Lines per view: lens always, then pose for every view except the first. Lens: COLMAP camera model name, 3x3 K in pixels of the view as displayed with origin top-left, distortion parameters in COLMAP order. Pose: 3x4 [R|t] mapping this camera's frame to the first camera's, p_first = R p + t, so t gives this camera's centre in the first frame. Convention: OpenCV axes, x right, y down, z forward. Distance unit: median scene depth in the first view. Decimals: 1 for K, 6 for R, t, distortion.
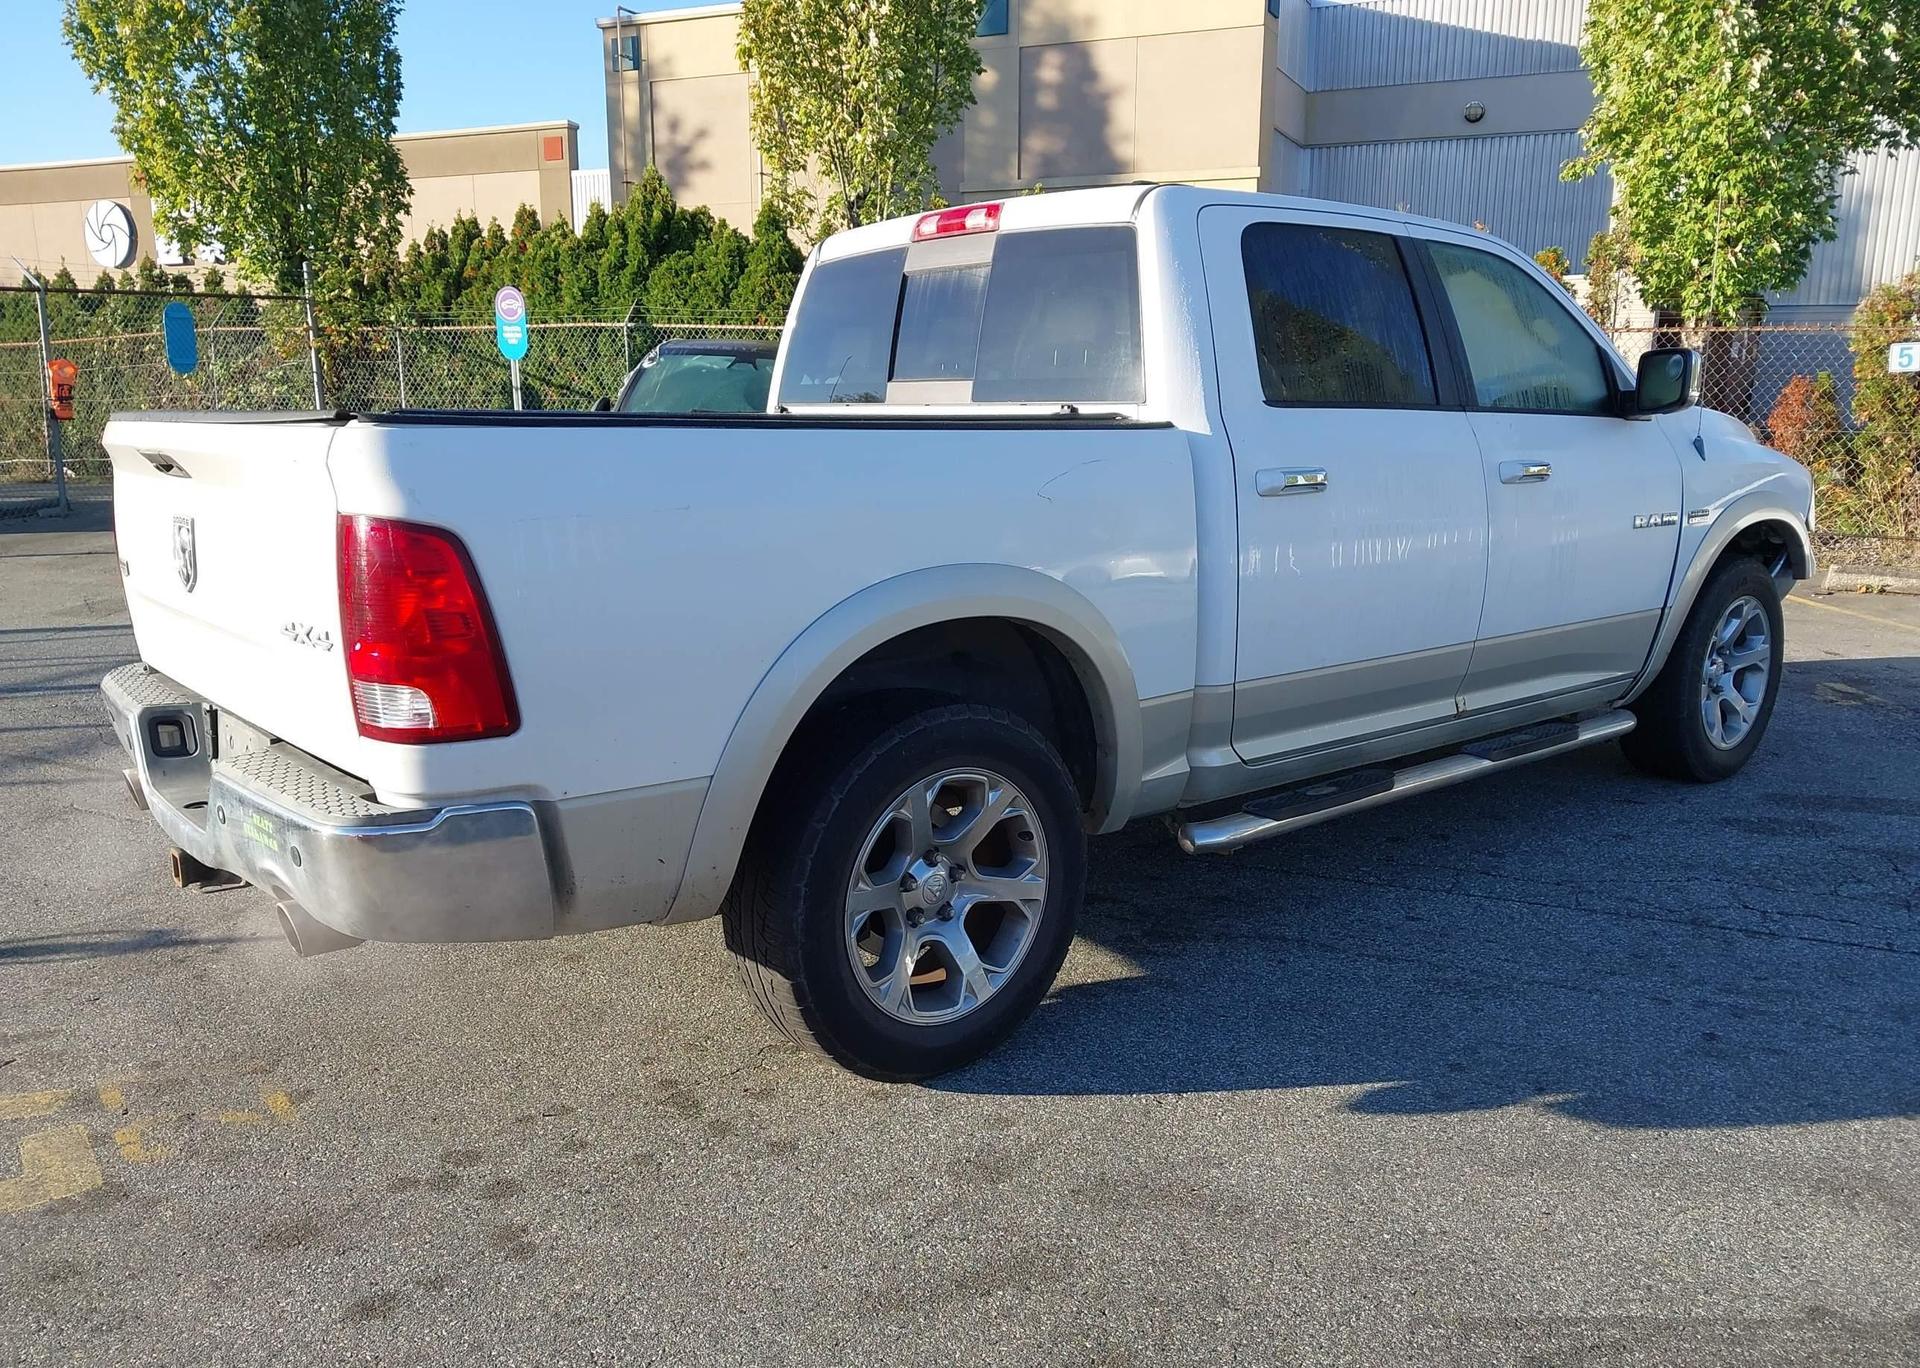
lens RADIAL K [[1435.5, 0, 955.3], [0, 1435.5, 693.3], [0, 0, 1]] dist [0.014709, -0.011750]
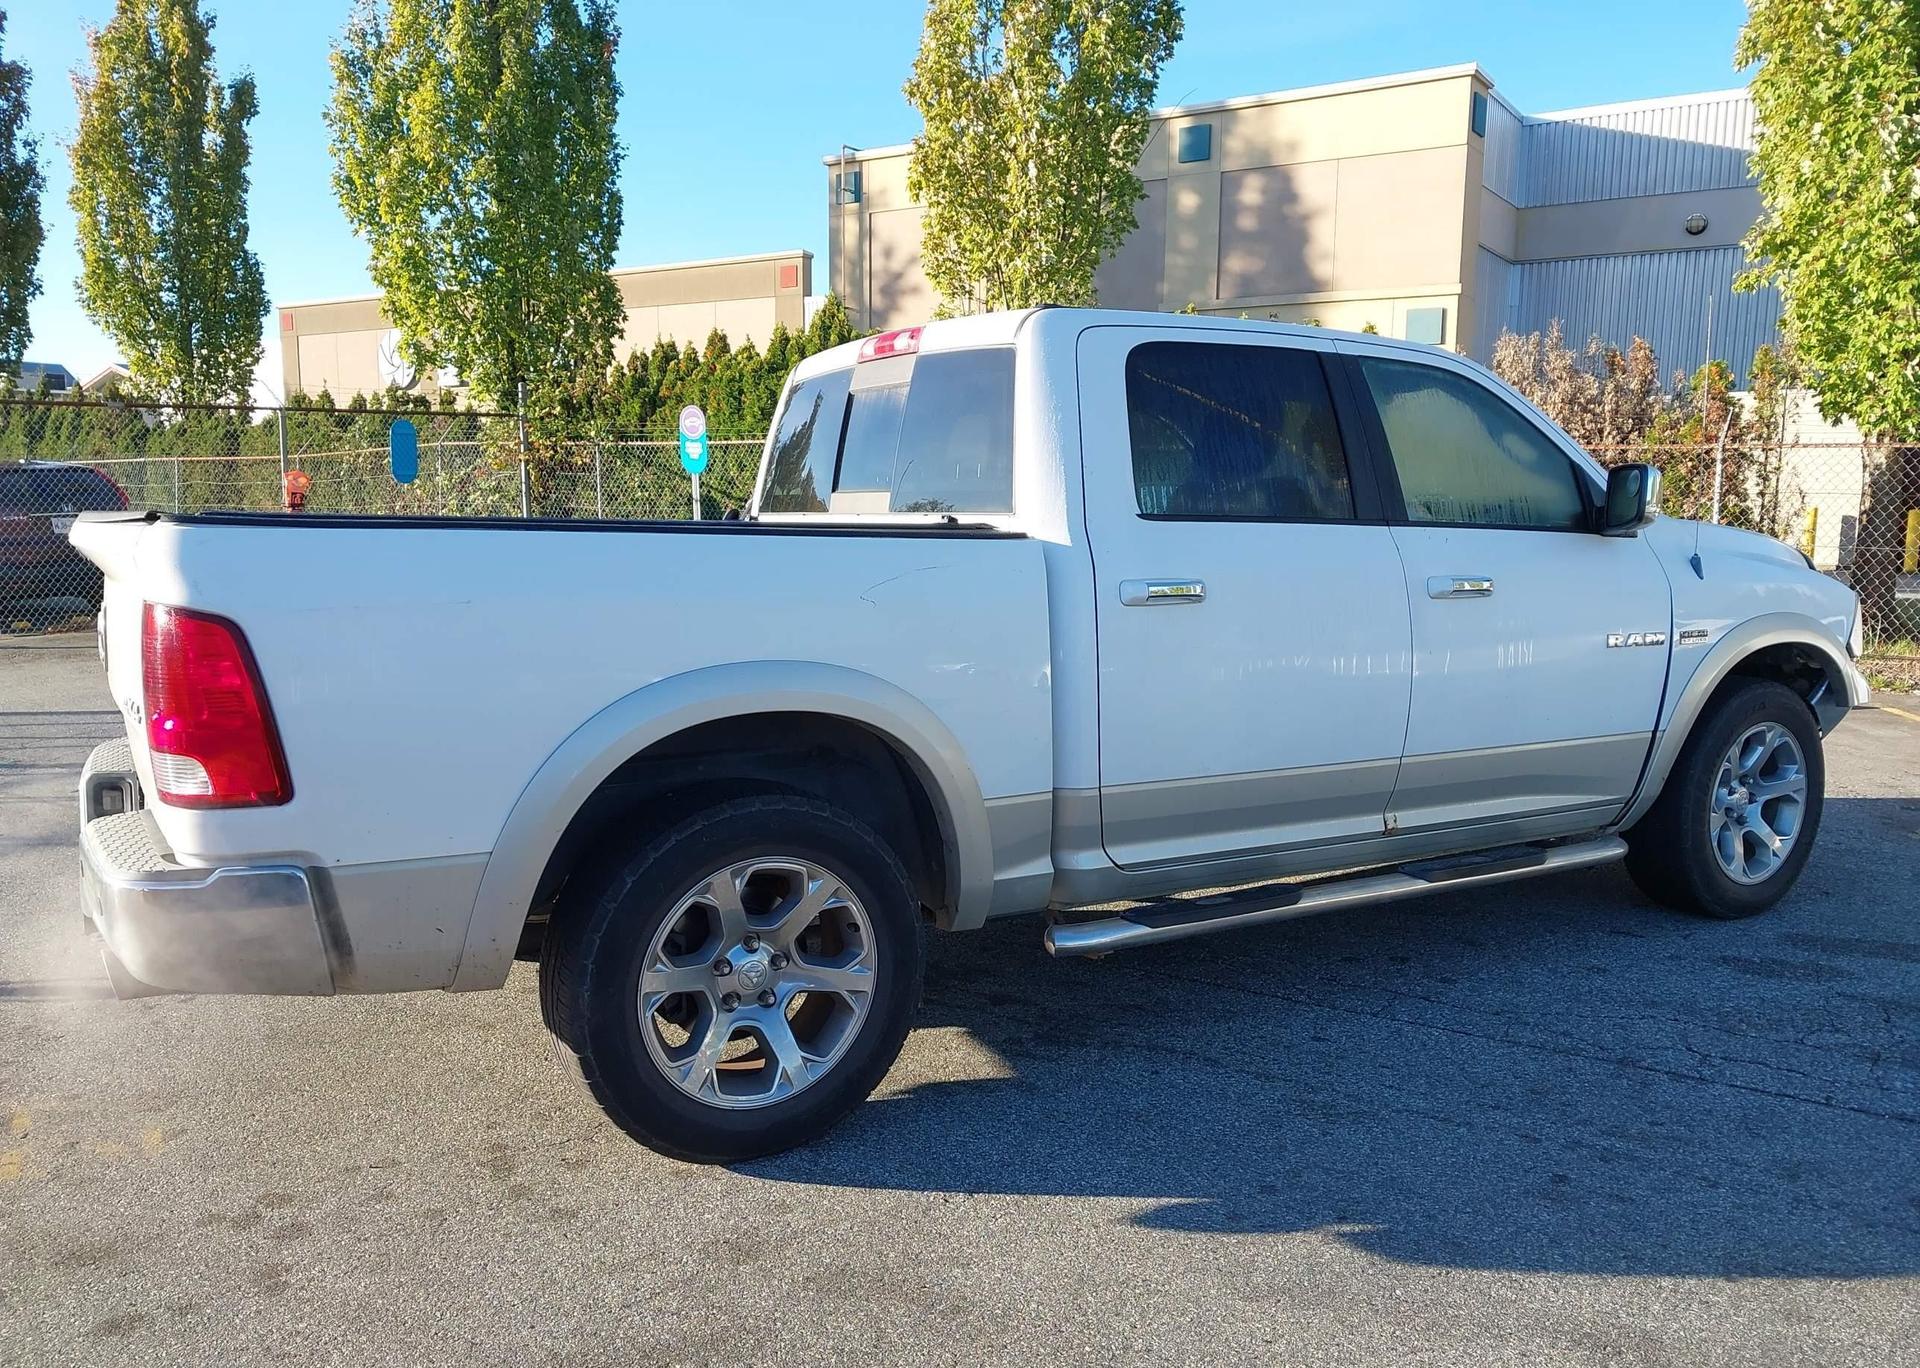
lens RADIAL K [[1435.5, 0, 979.5], [0, 1435.5, 696.0], [0, 0, 1]] dist [0.014709, -0.011750]
pose [[0.989028, 0.026336, -0.145359, 0.216719], [-0.037106, 0.996722, -0.071888, 0.003115], [0.142990, 0.076493, 0.986764, -0.011260]]
